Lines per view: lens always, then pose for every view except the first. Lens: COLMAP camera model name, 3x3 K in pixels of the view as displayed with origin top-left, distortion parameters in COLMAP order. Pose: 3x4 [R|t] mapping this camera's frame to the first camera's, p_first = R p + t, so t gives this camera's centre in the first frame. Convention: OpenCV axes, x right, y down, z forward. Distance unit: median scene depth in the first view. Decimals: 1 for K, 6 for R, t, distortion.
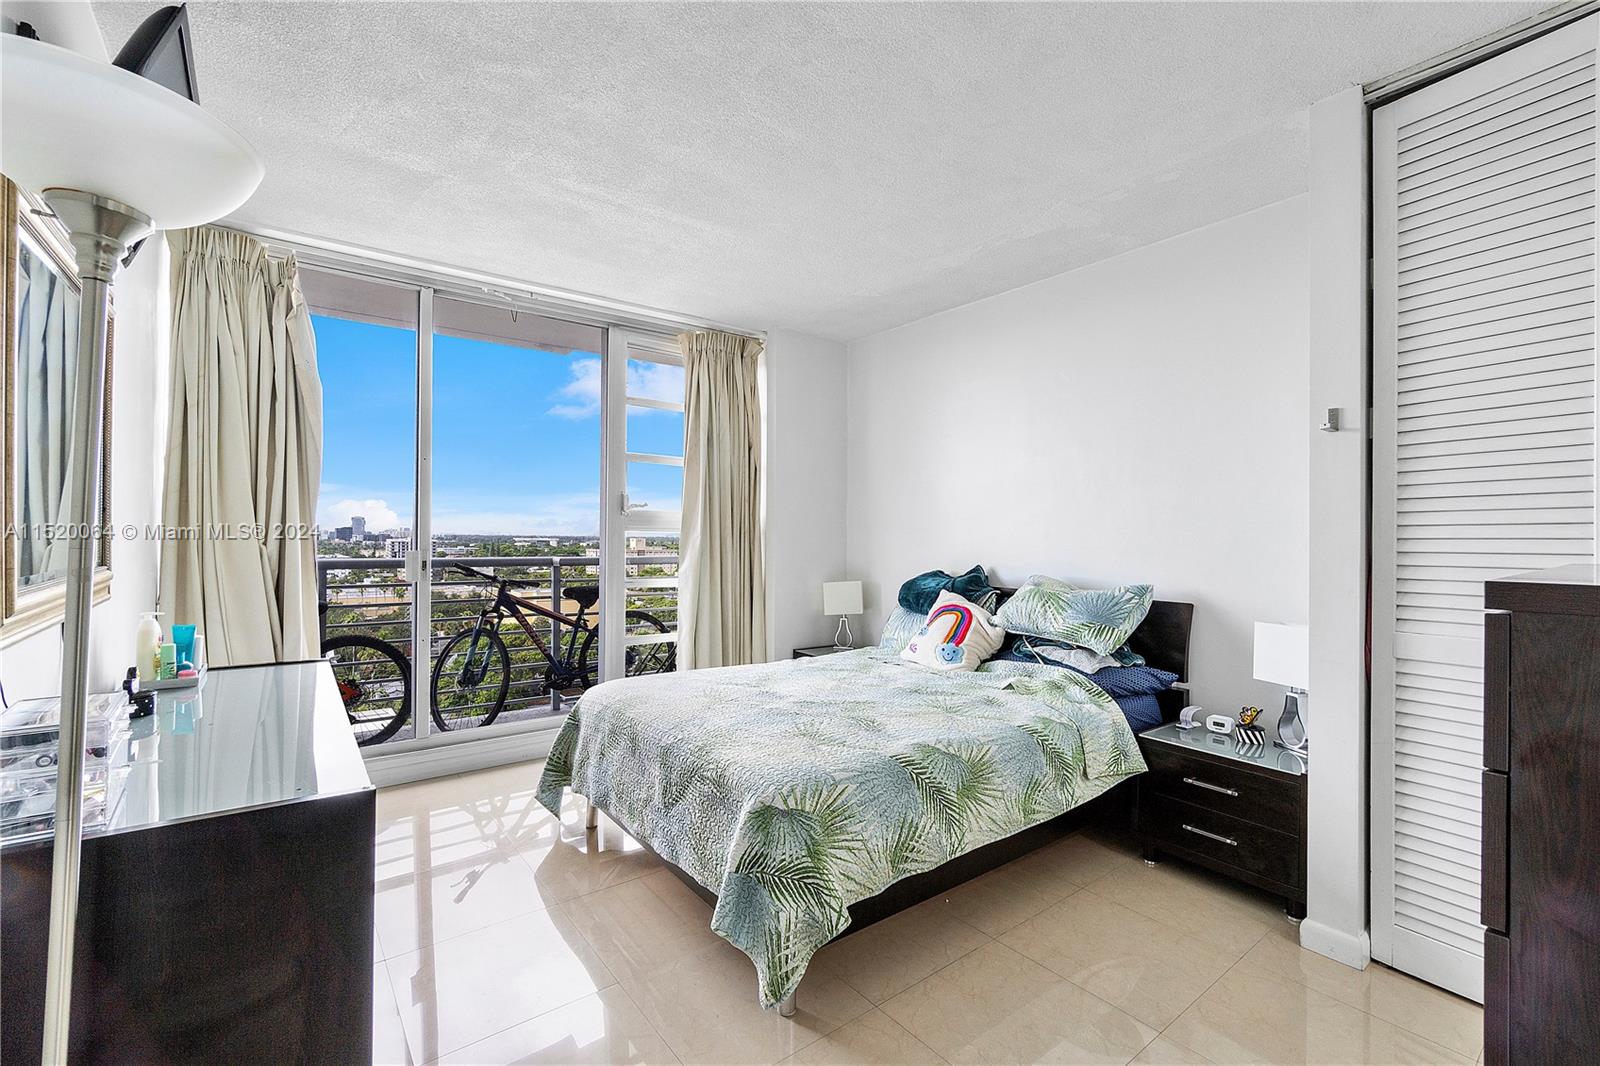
lens RADIAL K [[690.6, 0, 784.9], [0, 690.6, 533.9], [0, 0, 1]] dist [-0.005413, 0.000427]
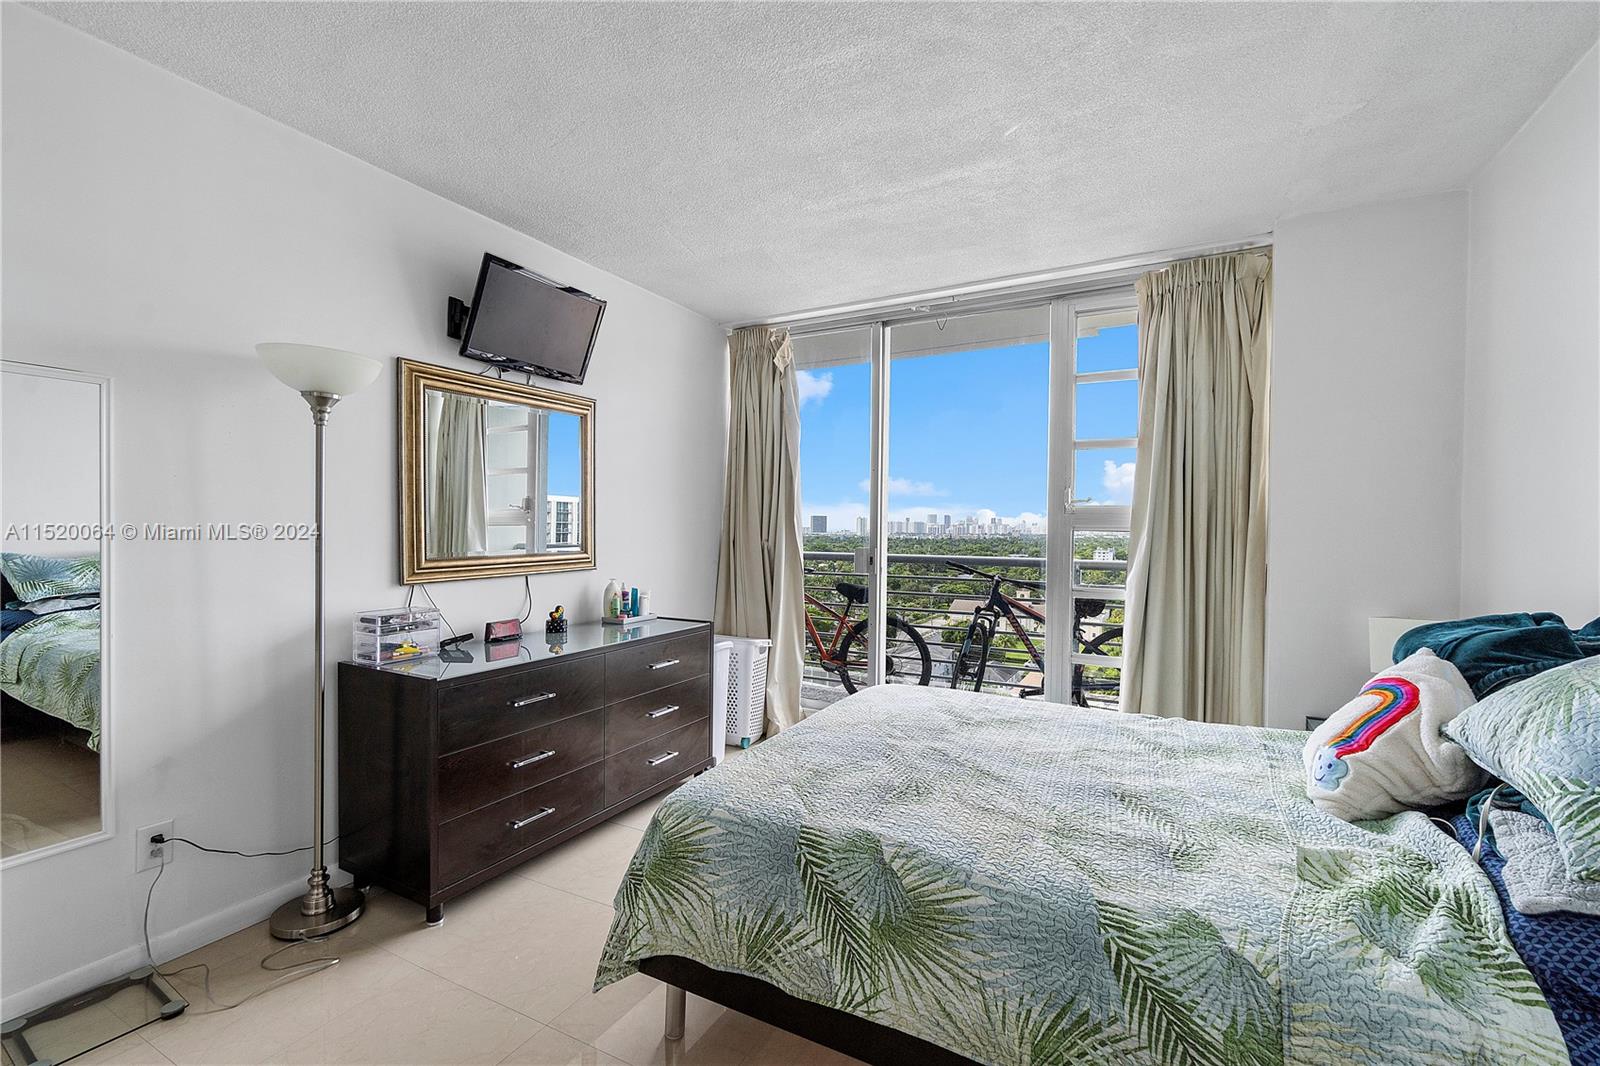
lens RADIAL K [[690.6, 0, 806.6], [0, 690.6, 535.9], [0, 0, 1]] dist [-0.005413, 0.000427]
pose [[0.430262, 0.004703, -0.902692, 0.751666], [-0.003068, 0.999988, 0.003748, -0.000077], [0.902699, 0.001157, 0.430272, 0.603774]]
